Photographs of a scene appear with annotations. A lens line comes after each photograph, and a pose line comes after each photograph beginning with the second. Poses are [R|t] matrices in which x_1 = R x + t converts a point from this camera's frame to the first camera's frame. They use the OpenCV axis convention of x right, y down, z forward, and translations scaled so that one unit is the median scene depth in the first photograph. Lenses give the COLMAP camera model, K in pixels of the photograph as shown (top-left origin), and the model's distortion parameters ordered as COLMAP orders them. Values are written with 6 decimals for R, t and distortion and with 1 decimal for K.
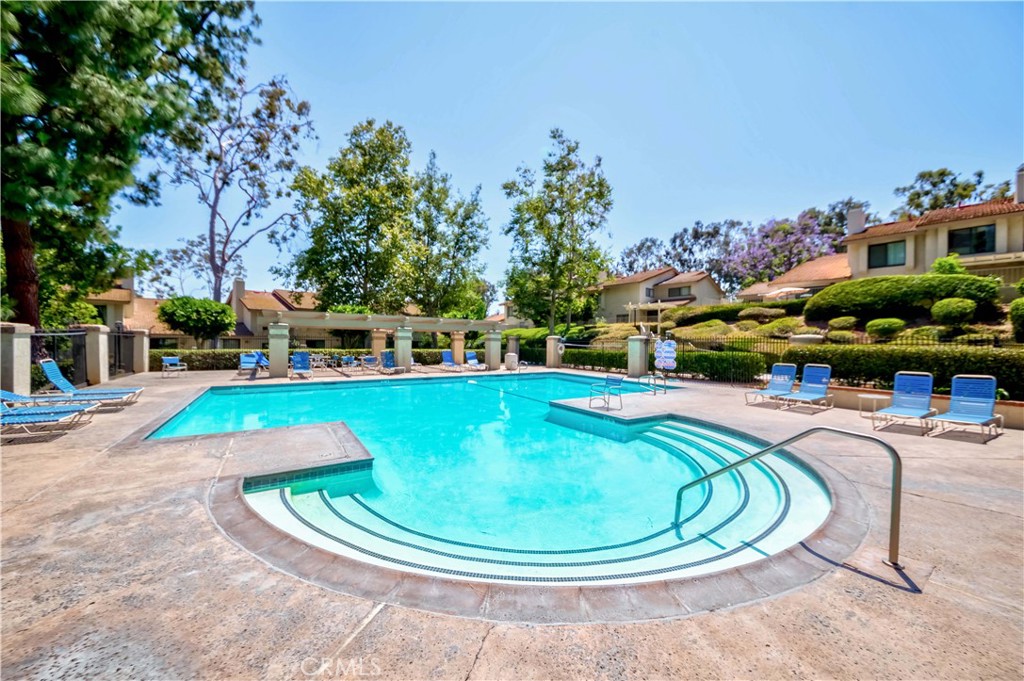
lens RADIAL K [[369.8, 0, 522.7], [0, 369.8, 345.5], [0, 0, 1]] dist [0.002539, -0.006883]
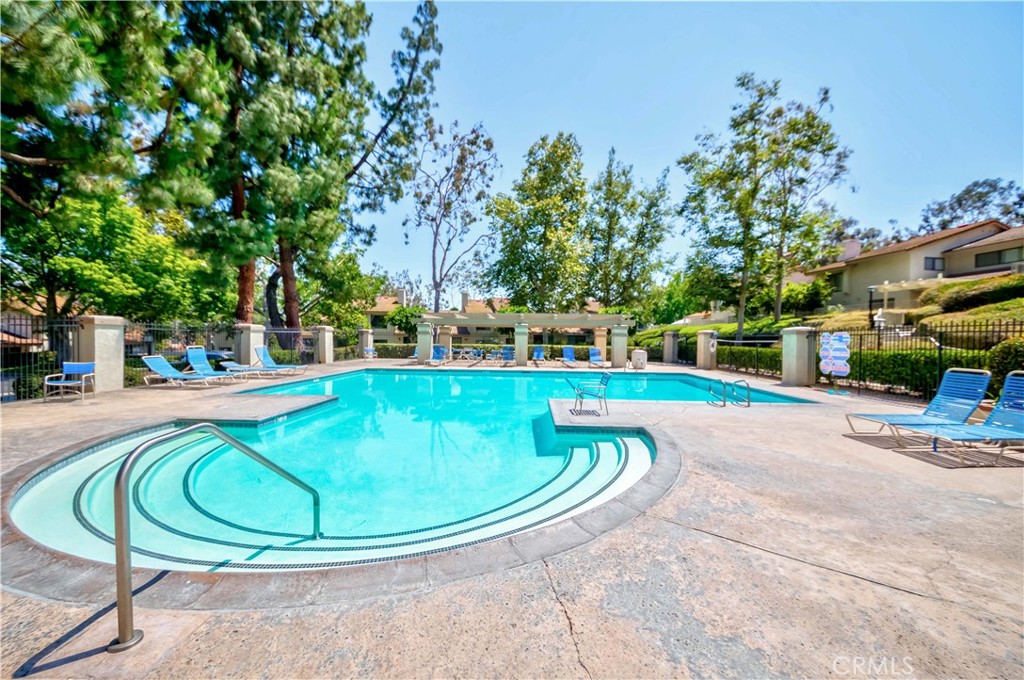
lens RADIAL K [[369.8, 0, 531.9], [0, 369.8, 348.7], [0, 0, 1]] dist [0.002539, -0.006883]
pose [[0.817344, 0.011229, -0.576040, 0.191191], [-0.006051, 0.999922, 0.010905, 0.007019], [0.576118, -0.005428, 0.817348, 0.077533]]
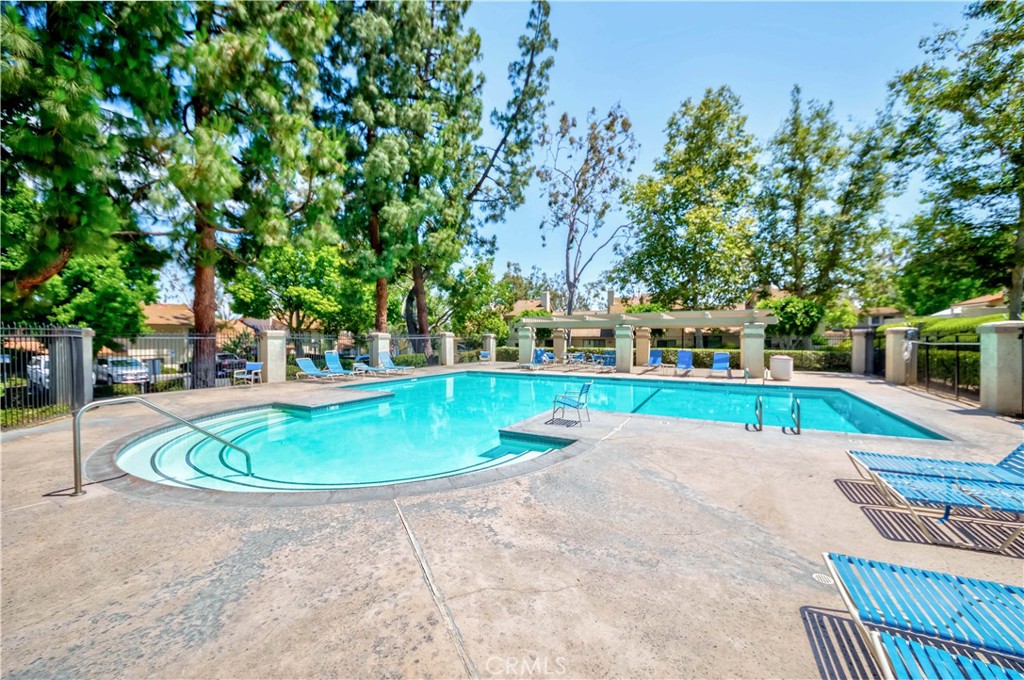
lens RADIAL K [[420.5, 0, 543.0], [0, 420.5, 348.0], [0, 0, 1]] dist [0.005952, -0.002060]
pose [[0.455759, 0.004341, -0.890092, 0.341976], [-0.001401, 0.999990, 0.004159, 0.003330], [0.890102, -0.000649, 0.455761, 0.191164]]
